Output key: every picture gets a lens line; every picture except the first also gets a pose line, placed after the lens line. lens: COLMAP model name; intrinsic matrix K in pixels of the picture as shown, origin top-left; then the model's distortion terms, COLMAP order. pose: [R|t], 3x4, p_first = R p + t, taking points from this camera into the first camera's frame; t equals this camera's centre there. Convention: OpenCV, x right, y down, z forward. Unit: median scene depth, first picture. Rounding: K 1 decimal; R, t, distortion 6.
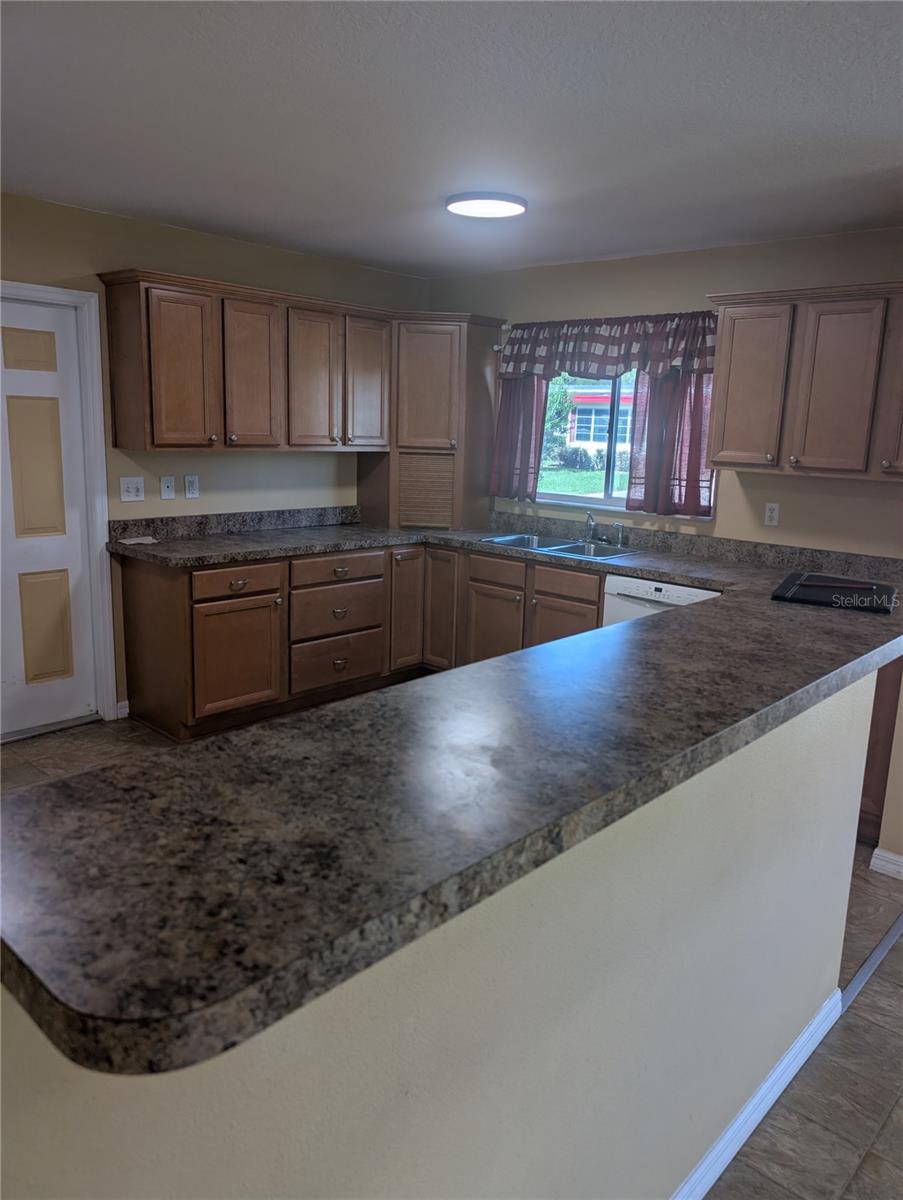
lens RADIAL K [[871.1, 0, 460.8], [0, 871.1, 595.3], [0, 0, 1]] dist [0.028178, -0.032535]
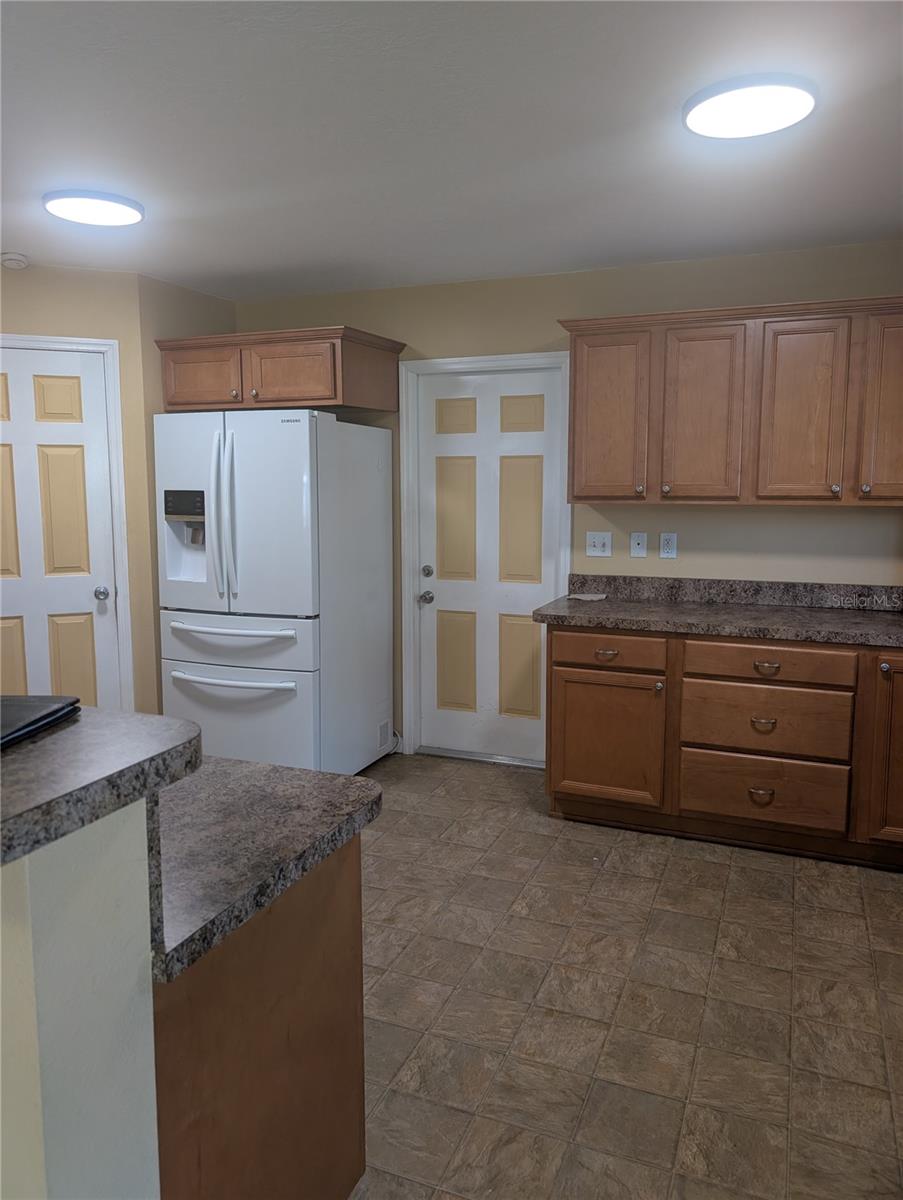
lens RADIAL K [[867.3, 0, 442.1], [0, 867.3, 585.2], [0, 0, 1]] dist [0.006383, -0.000685]
pose [[0.337436, 0.078338, -0.938083, 0.432656], [-0.168554, 0.985454, 0.021664, -0.063093], [0.926135, 0.150808, 0.345732, 0.475127]]
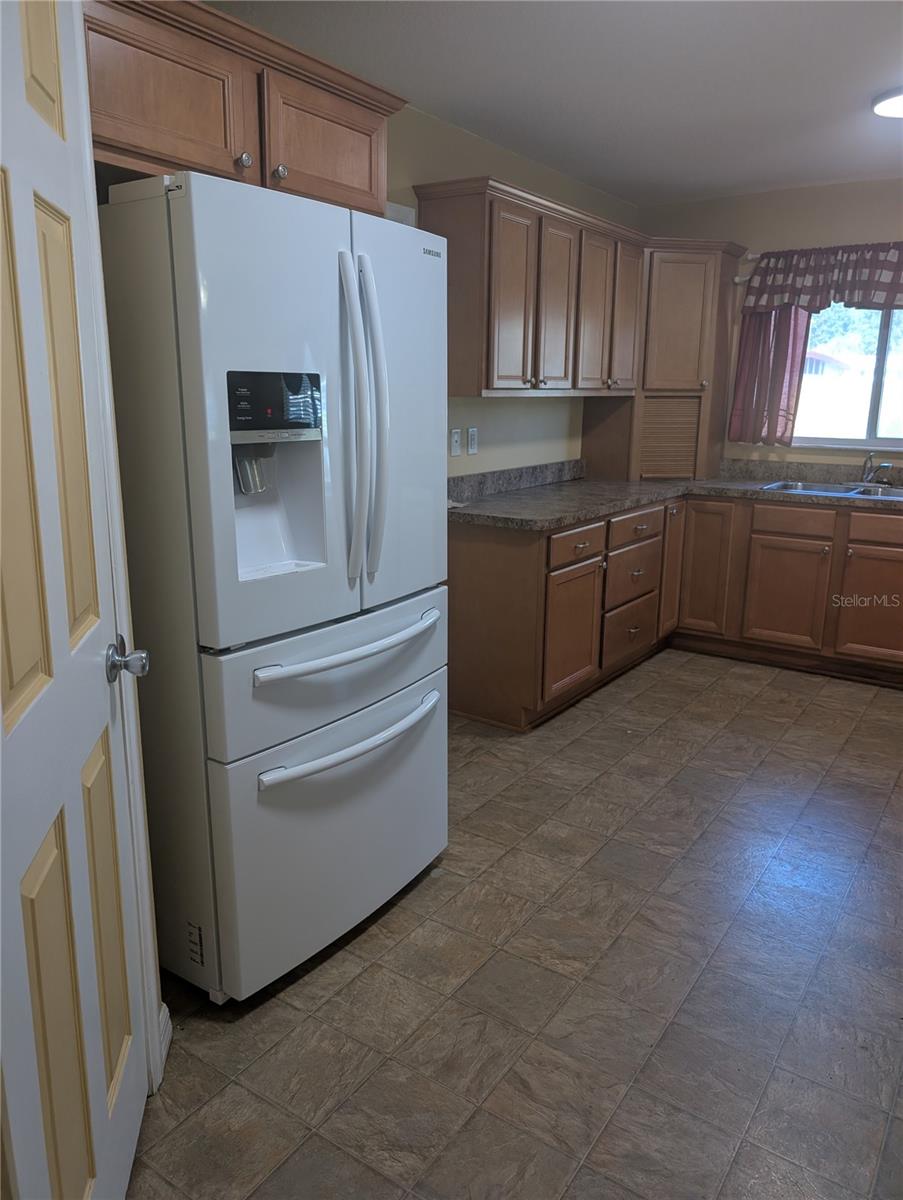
lens RADIAL K [[871.1, 0, 451.8], [0, 871.1, 595.8], [0, 0, 1]] dist [0.028178, -0.032535]
pose [[0.988980, -0.059219, 0.135686, -0.443436], [0.053577, 0.997555, 0.044863, -0.009414], [-0.138011, -0.037099, 0.989736, 0.128304]]
